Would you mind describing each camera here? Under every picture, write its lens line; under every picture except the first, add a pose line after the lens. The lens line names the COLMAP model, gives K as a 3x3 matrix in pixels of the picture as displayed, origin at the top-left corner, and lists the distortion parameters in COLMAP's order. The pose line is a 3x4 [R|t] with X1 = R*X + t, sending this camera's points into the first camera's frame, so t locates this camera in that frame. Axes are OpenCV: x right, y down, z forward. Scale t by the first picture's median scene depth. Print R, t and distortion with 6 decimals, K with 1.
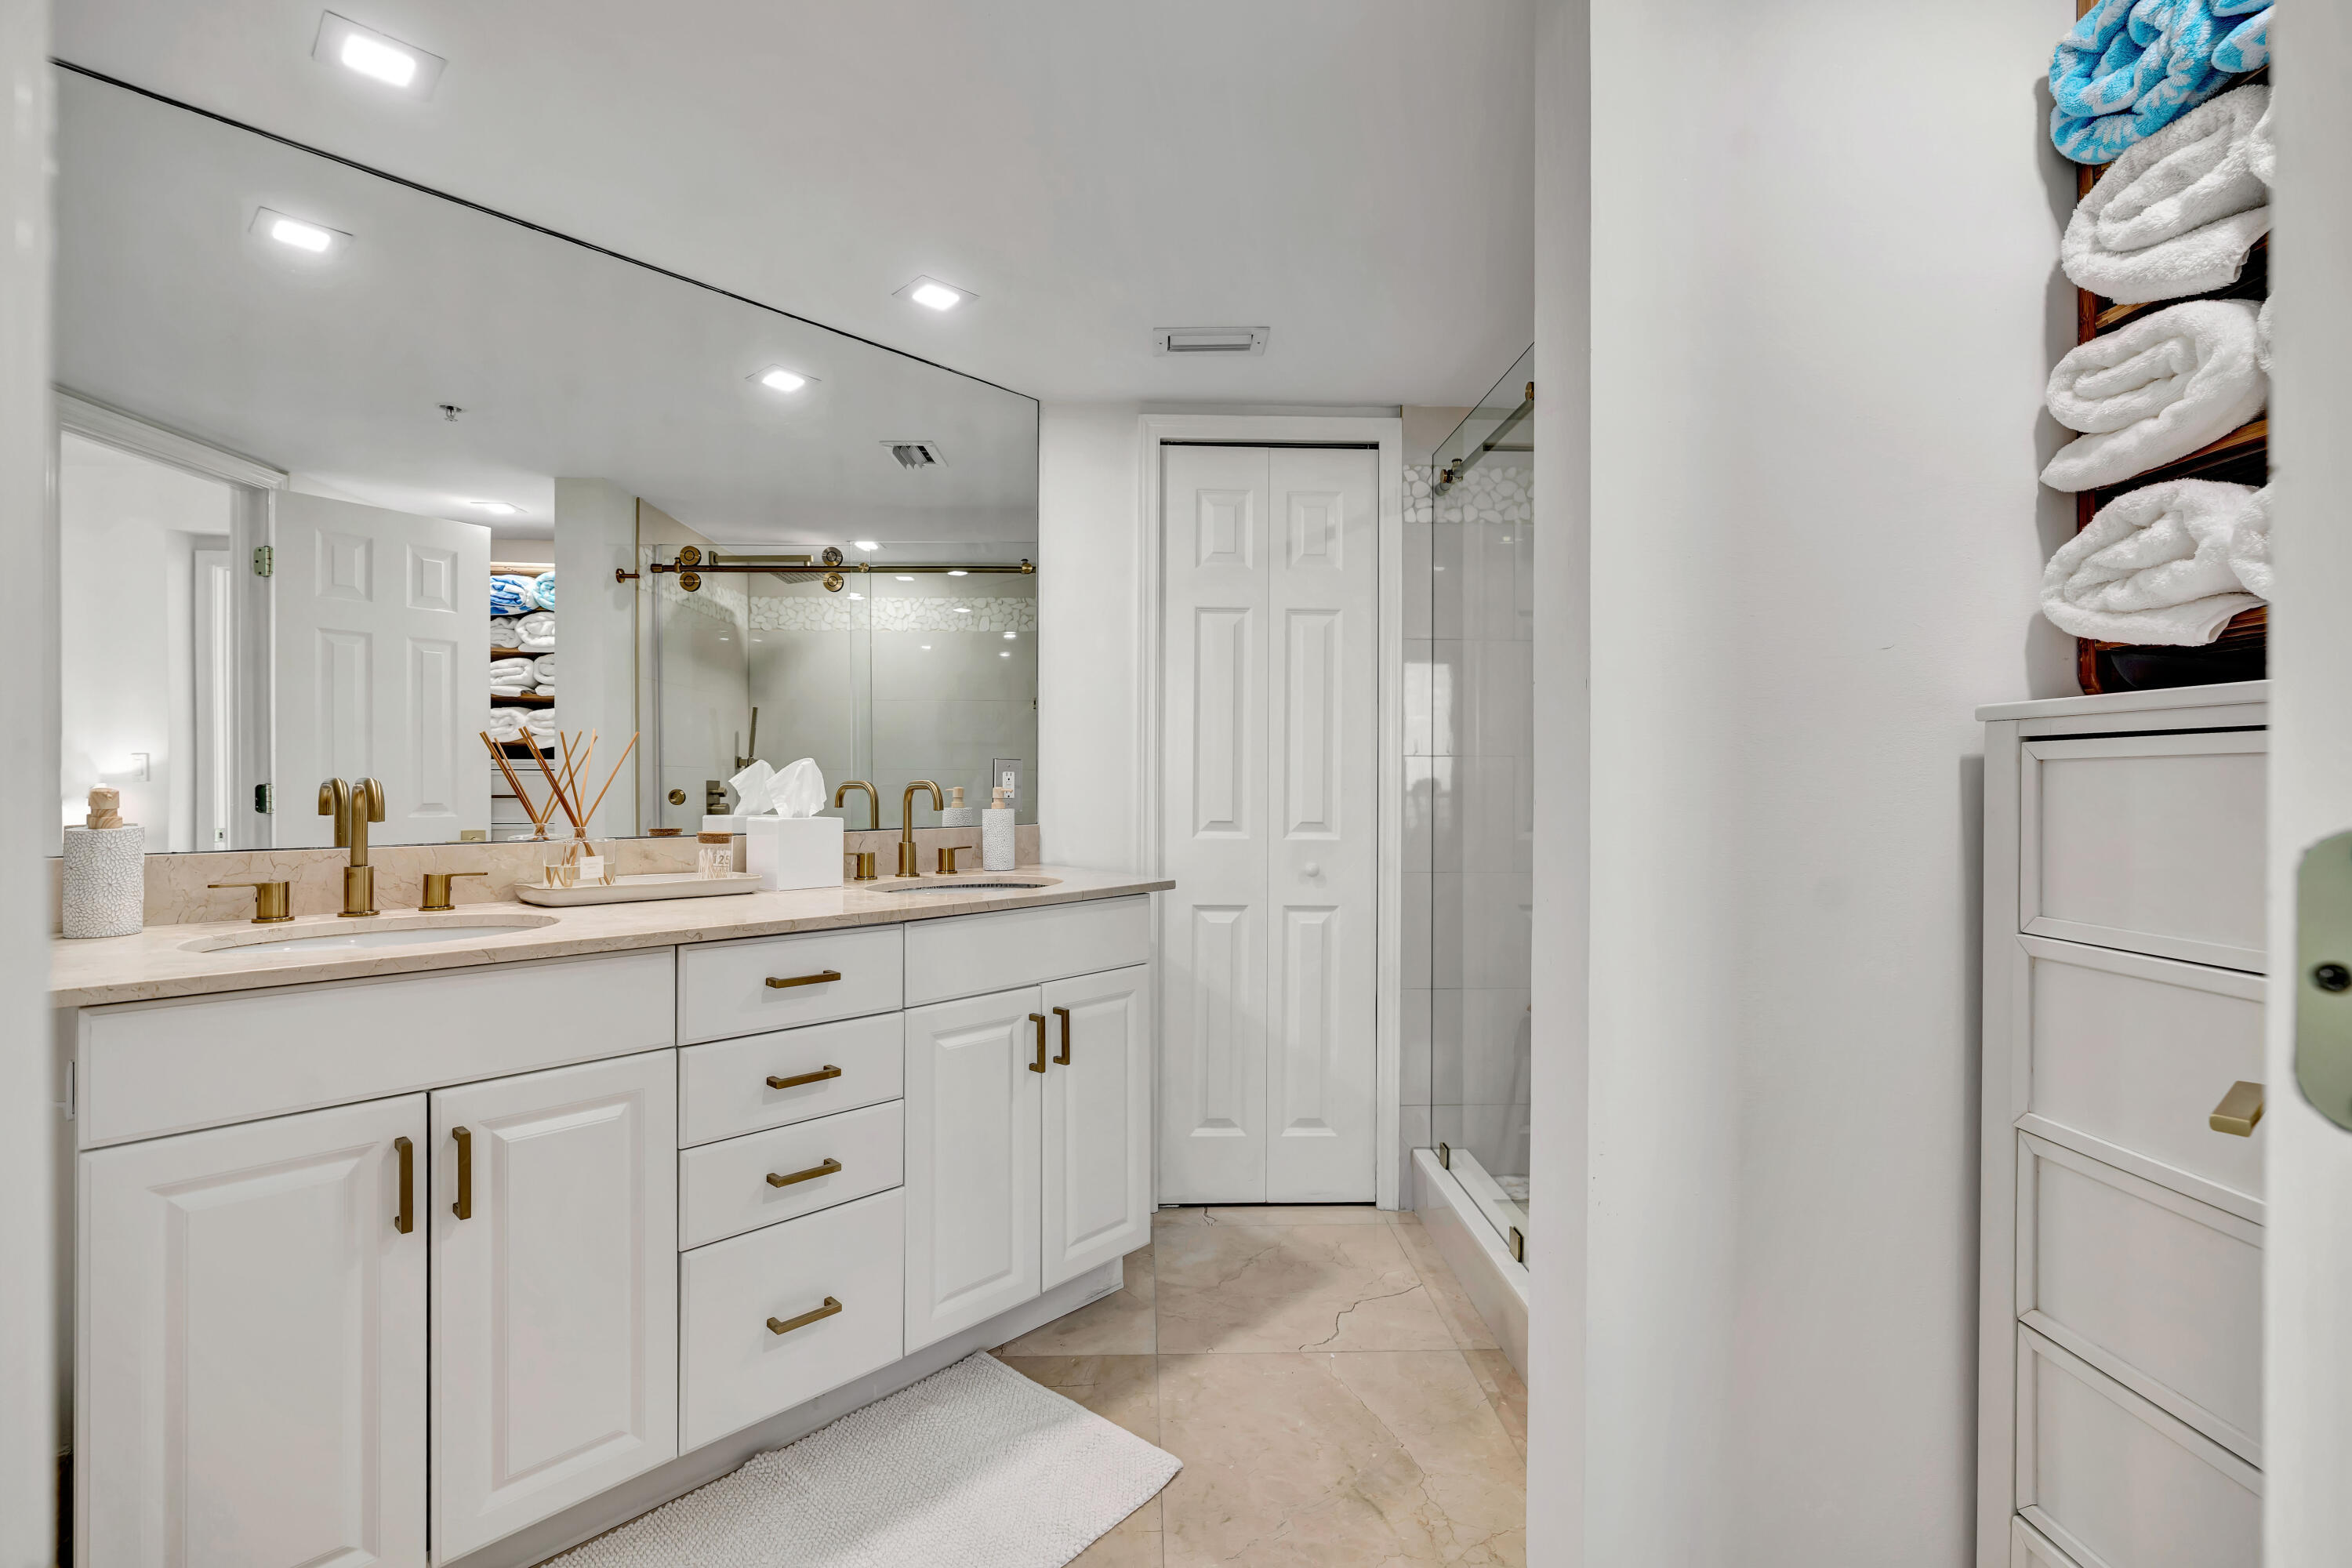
lens RADIAL K [[1052.8, 0, 1184.3], [0, 1052.8, 783.3], [0, 0, 1]] dist [-0.013967, 0.007303]
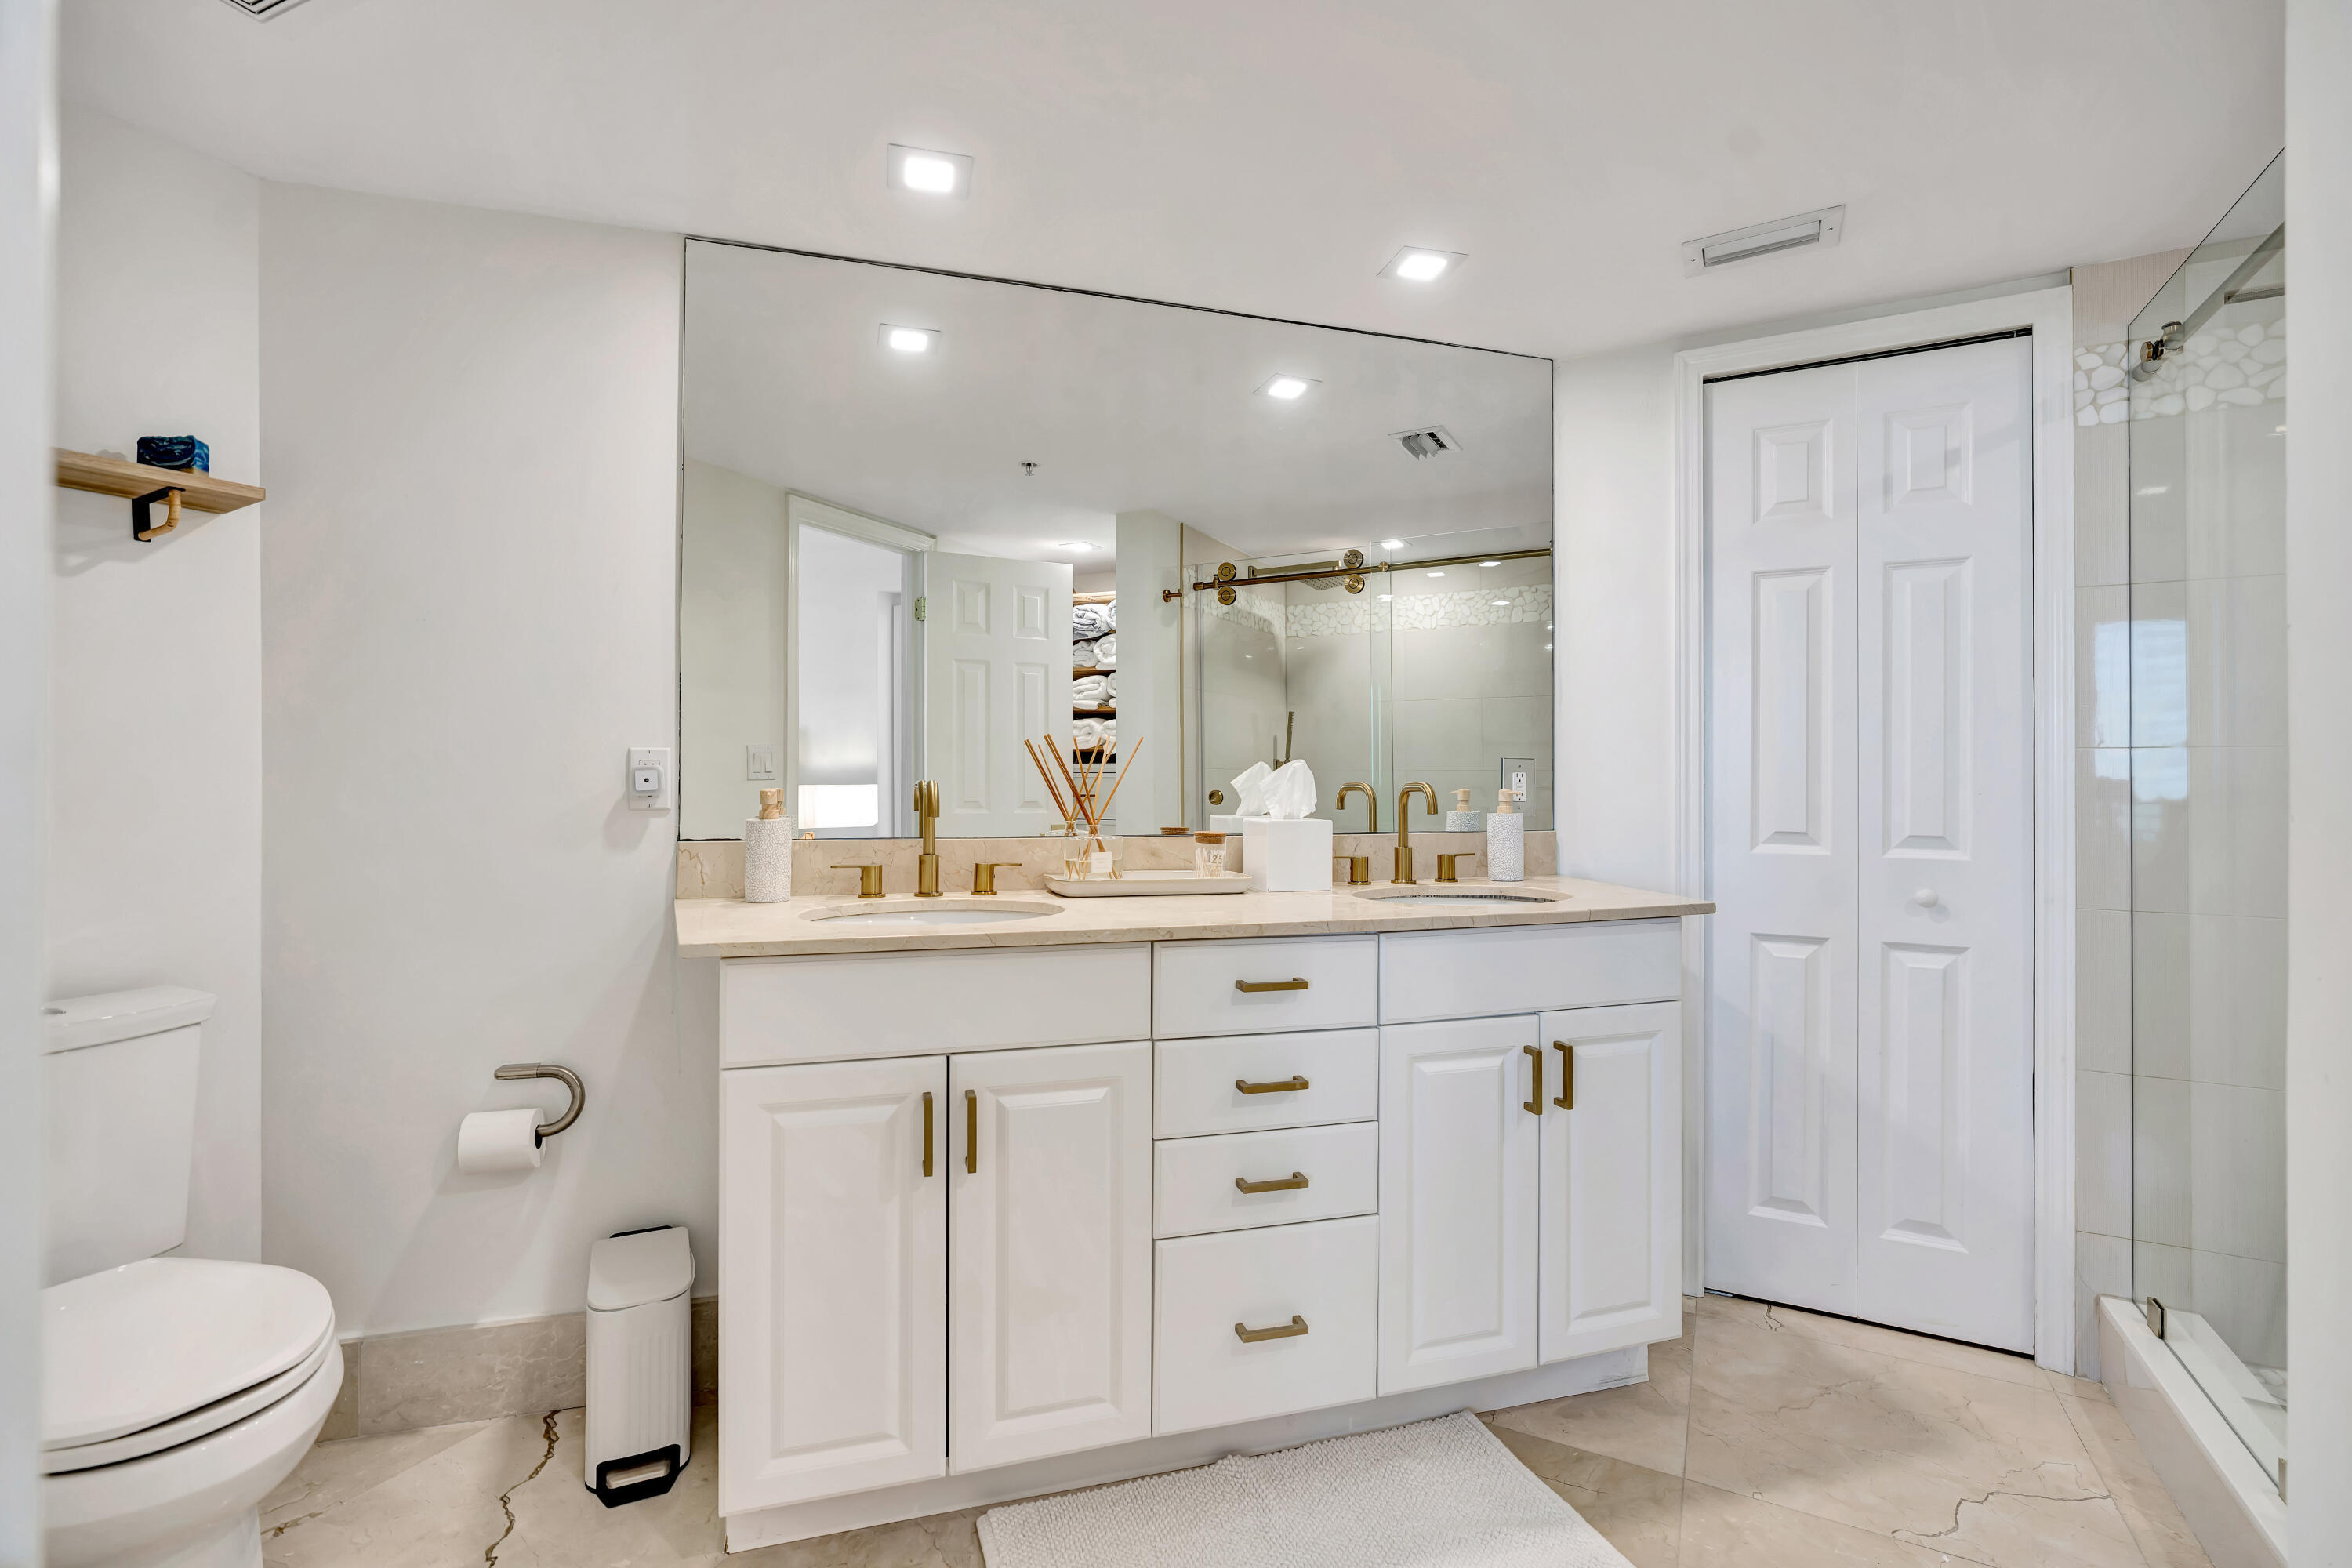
lens RADIAL K [[1056.7, 0, 1174.7], [0, 1056.7, 774.1], [0, 0, 1]] dist [-0.014232, 0.006334]
pose [[0.863892, -0.003564, -0.503665, 0.043816], [-0.001158, 0.999958, -0.009062, -0.001177], [0.503677, 0.008411, 0.863851, 0.077351]]
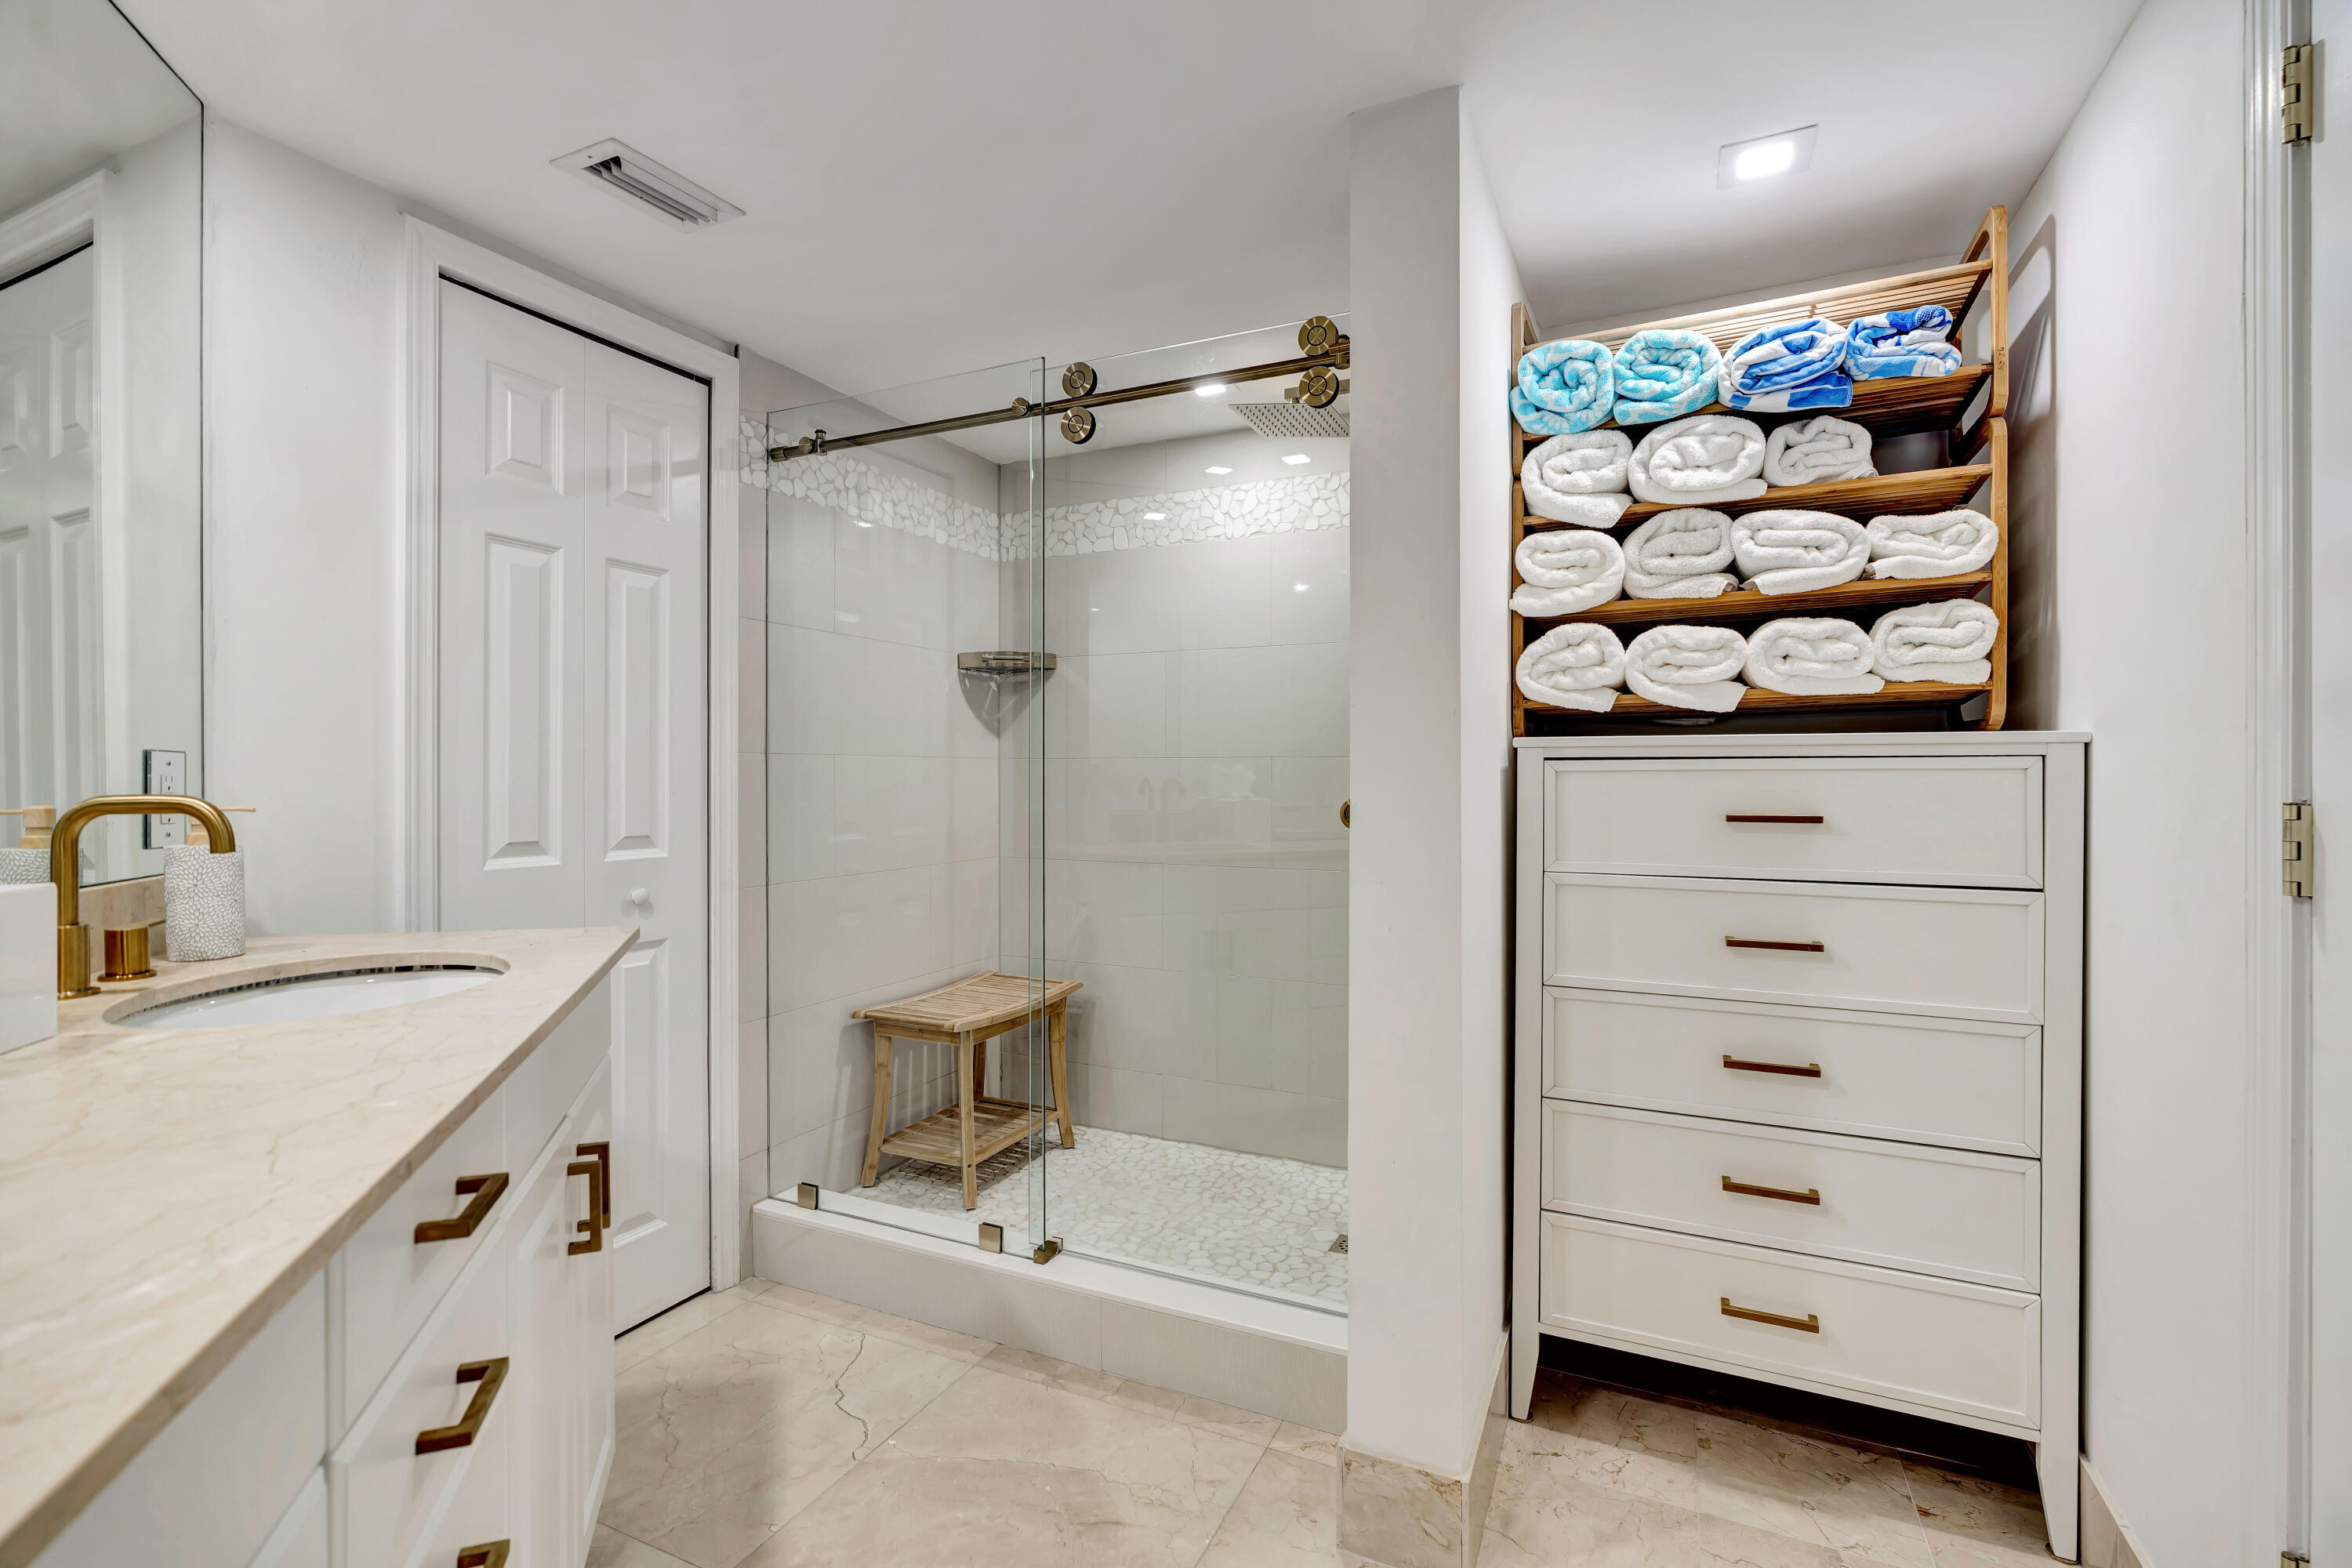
lens RADIAL K [[1056.7, 0, 1174.7], [0, 1056.7, 774.1], [0, 0, 1]] dist [-0.014232, 0.006334]
pose [[0.456583, -0.005177, 0.889666, -0.506227], [0.005177, 0.999982, 0.003162, -0.012803], [-0.889666, 0.003162, 0.456601, 0.372143]]
